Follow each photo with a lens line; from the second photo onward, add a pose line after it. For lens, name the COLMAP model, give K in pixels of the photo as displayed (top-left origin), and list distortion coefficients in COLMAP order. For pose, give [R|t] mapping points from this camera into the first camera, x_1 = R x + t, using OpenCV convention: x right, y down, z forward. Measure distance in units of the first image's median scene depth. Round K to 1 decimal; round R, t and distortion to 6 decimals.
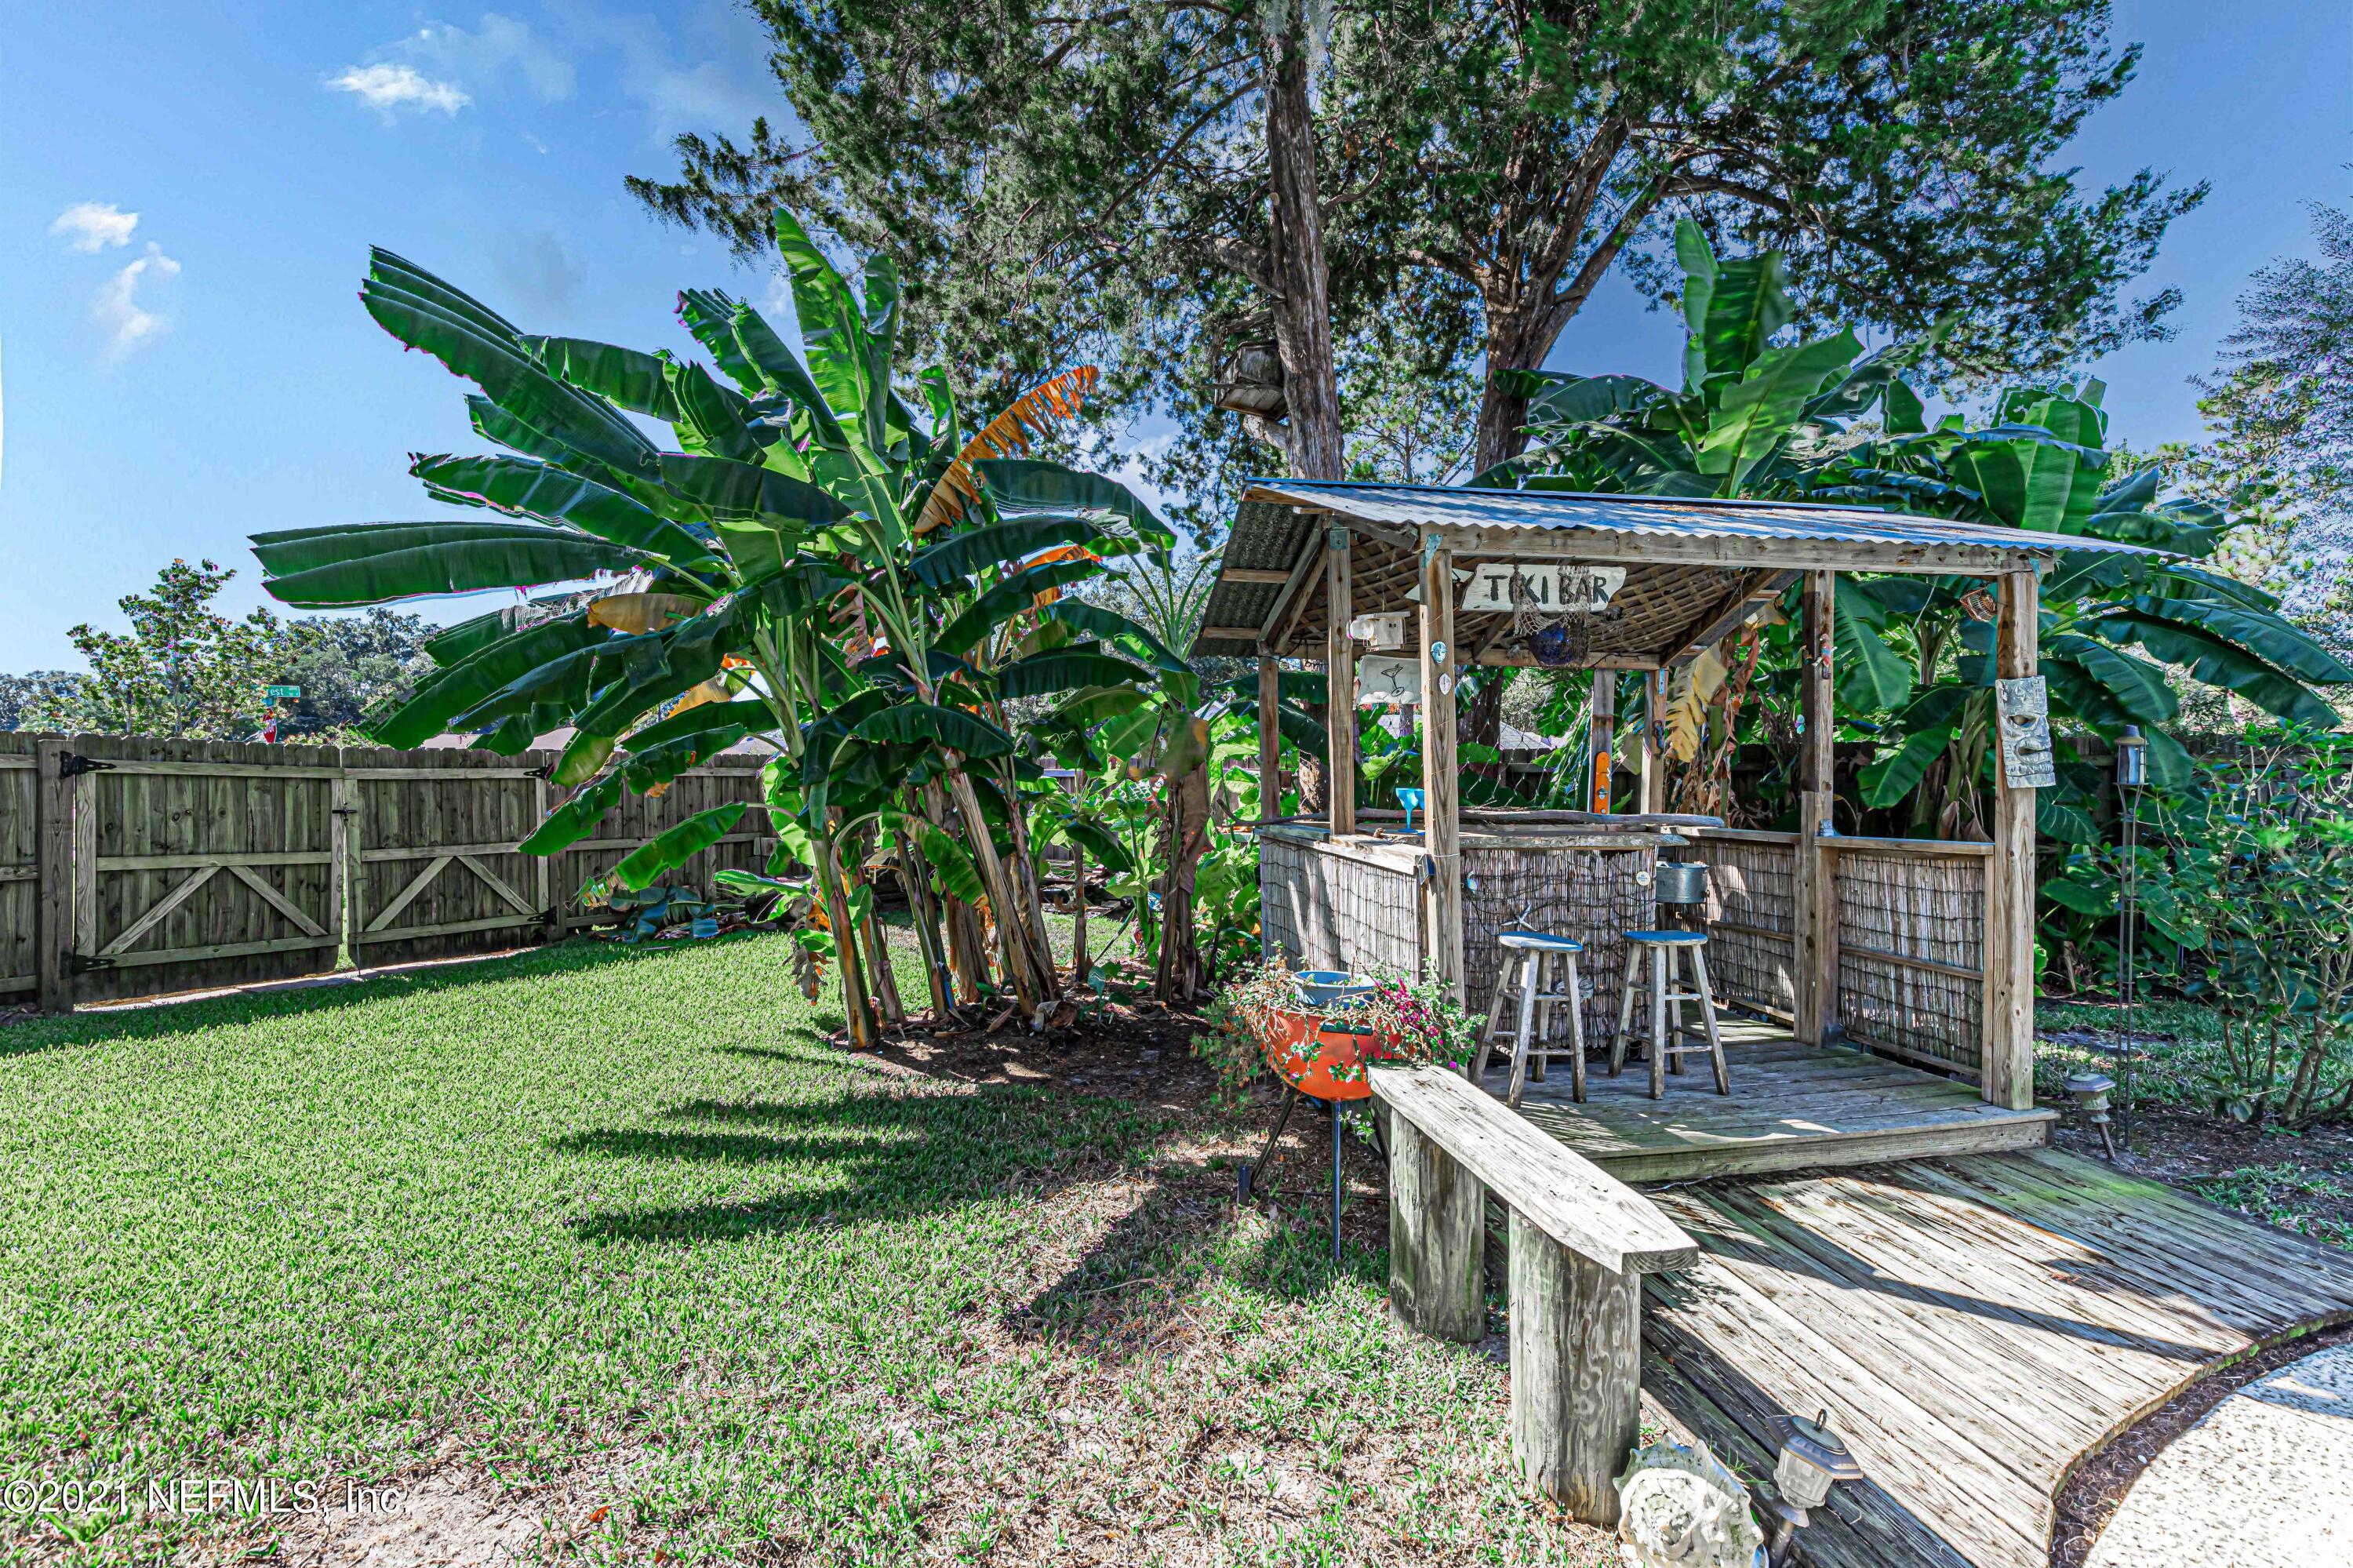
lens RADIAL K [[1071.0, 0, 1161.8], [0, 1071.0, 778.5], [0, 0, 1]] dist [0.007855, -0.000938]
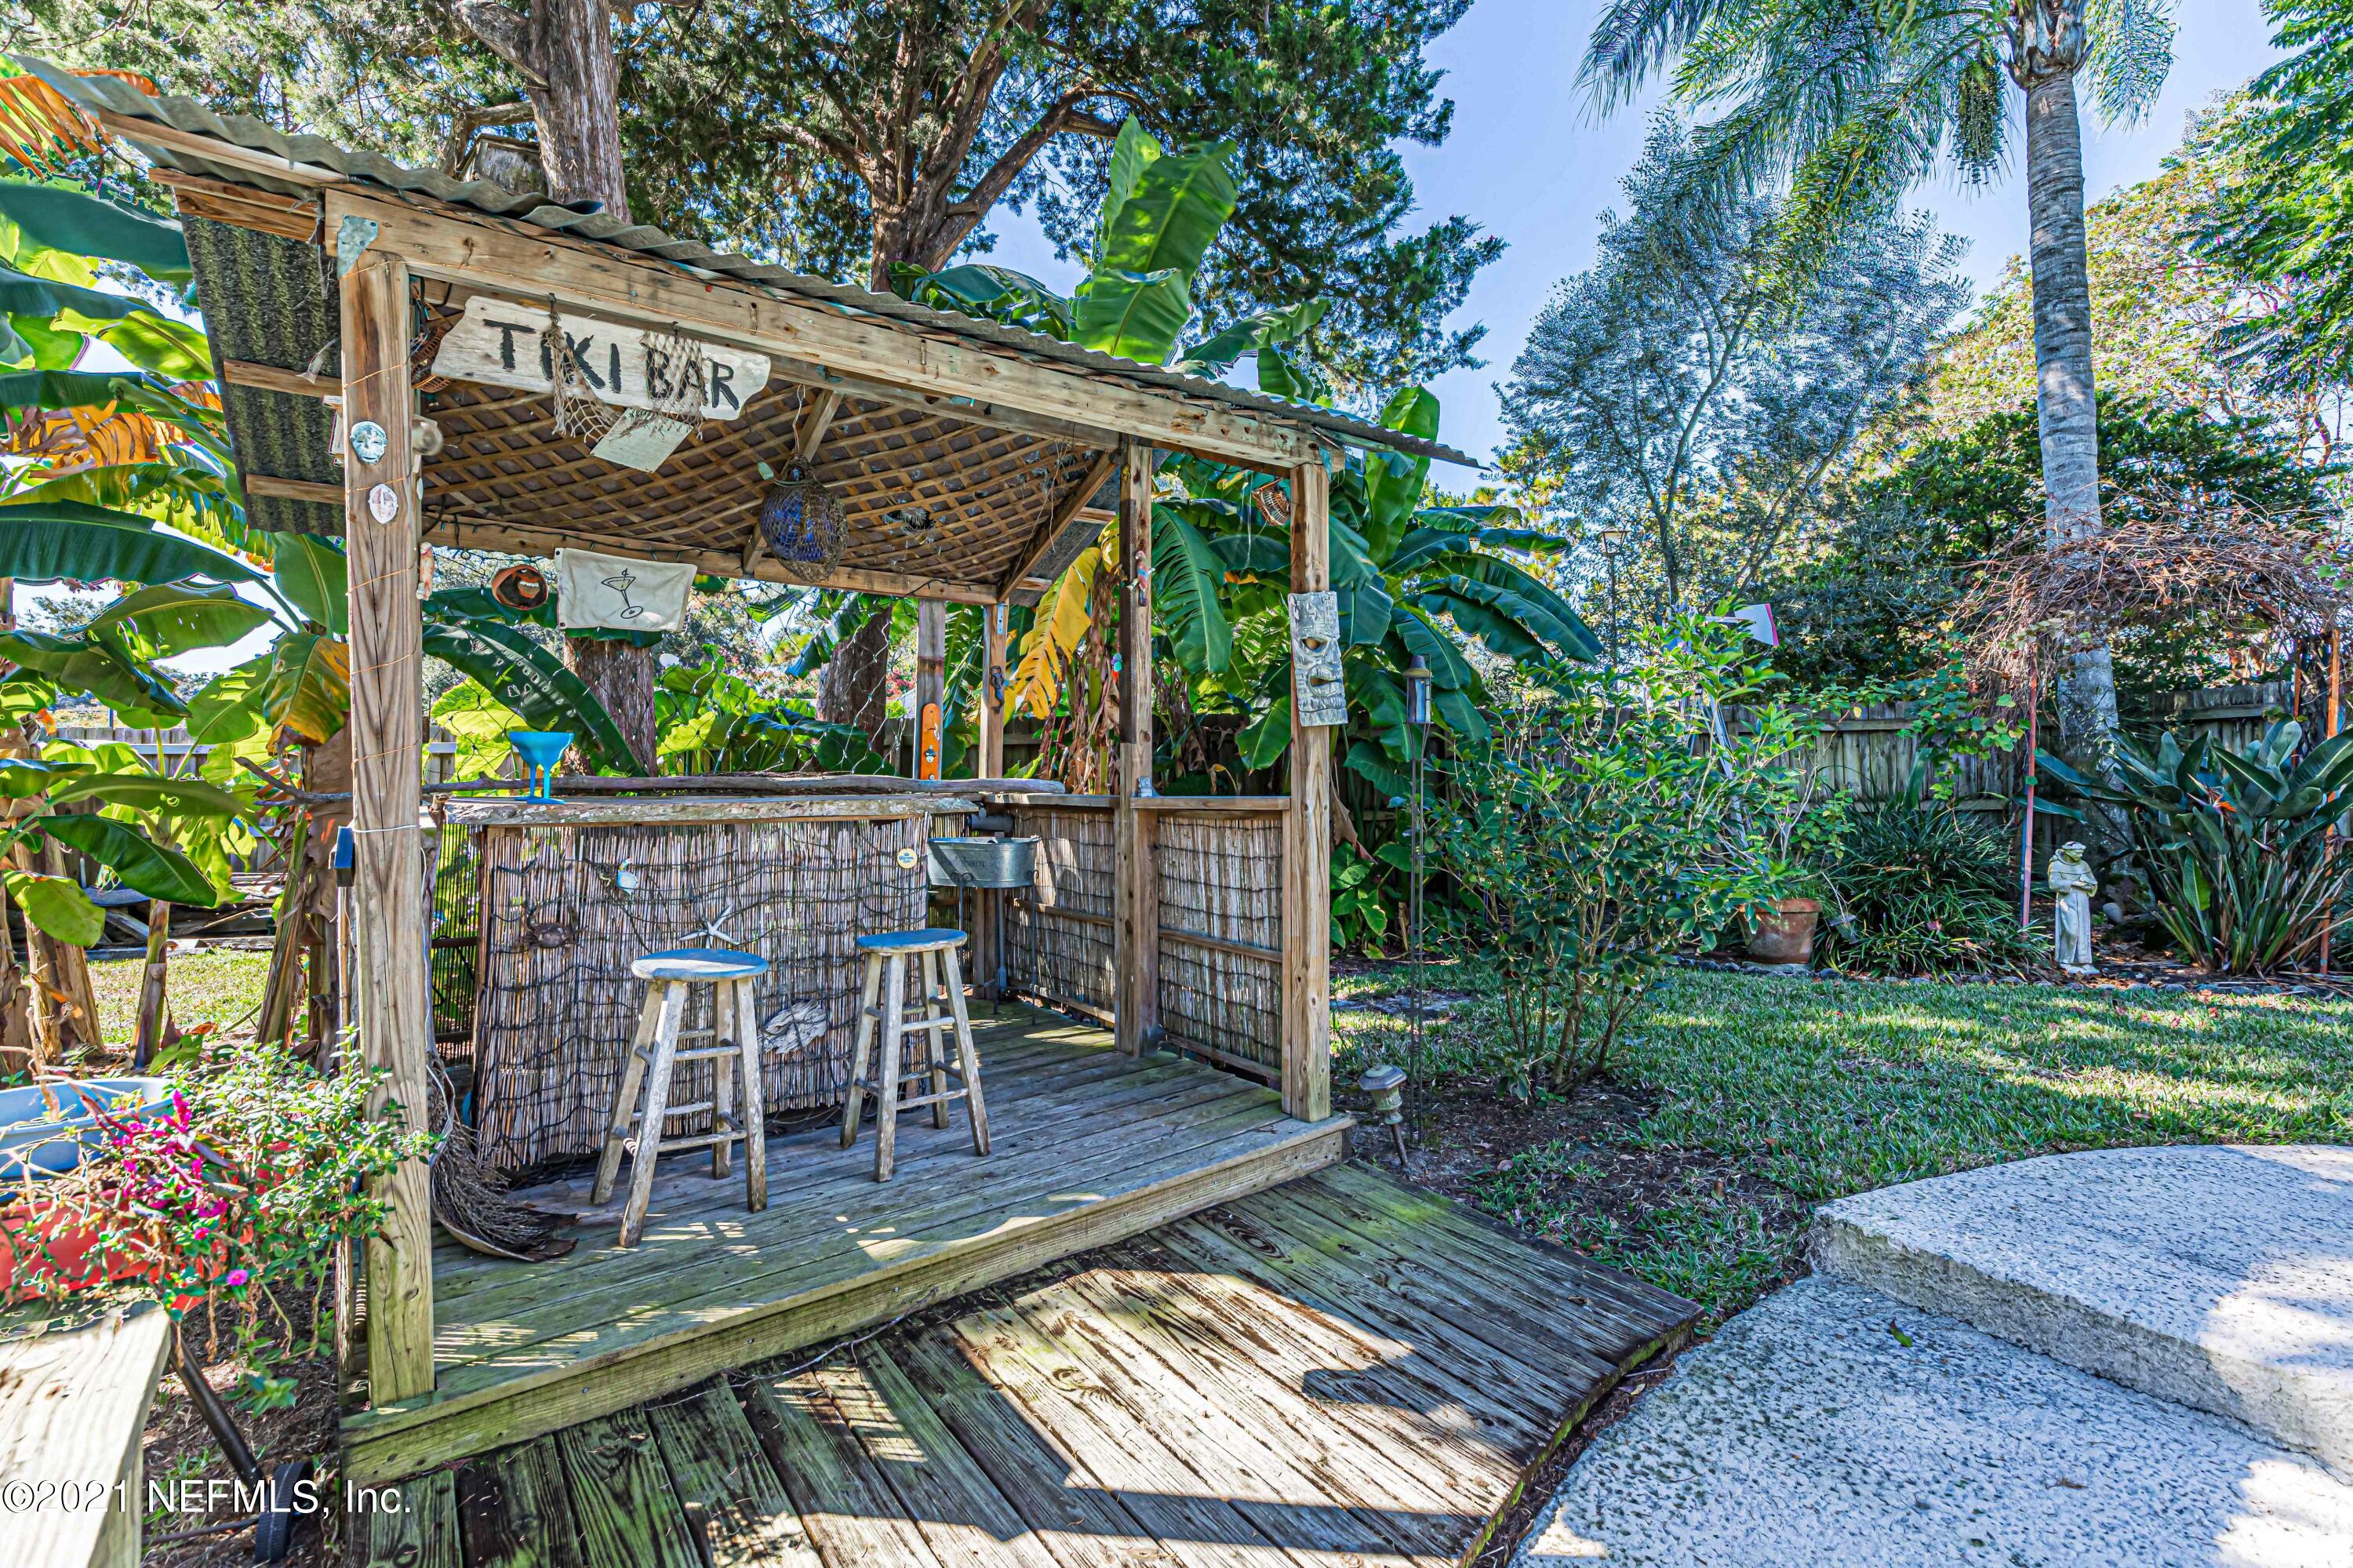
lens RADIAL K [[1098.2, 0, 1174.1], [0, 1098.2, 751.6], [0, 0, 1]] dist [0.016008, -0.000288]
pose [[0.891072, 0.000612, 0.453862, 0.304098], [0.006753, 0.999871, -0.014607, 0.037051], [-0.453812, 0.016081, 0.890952, 0.284144]]
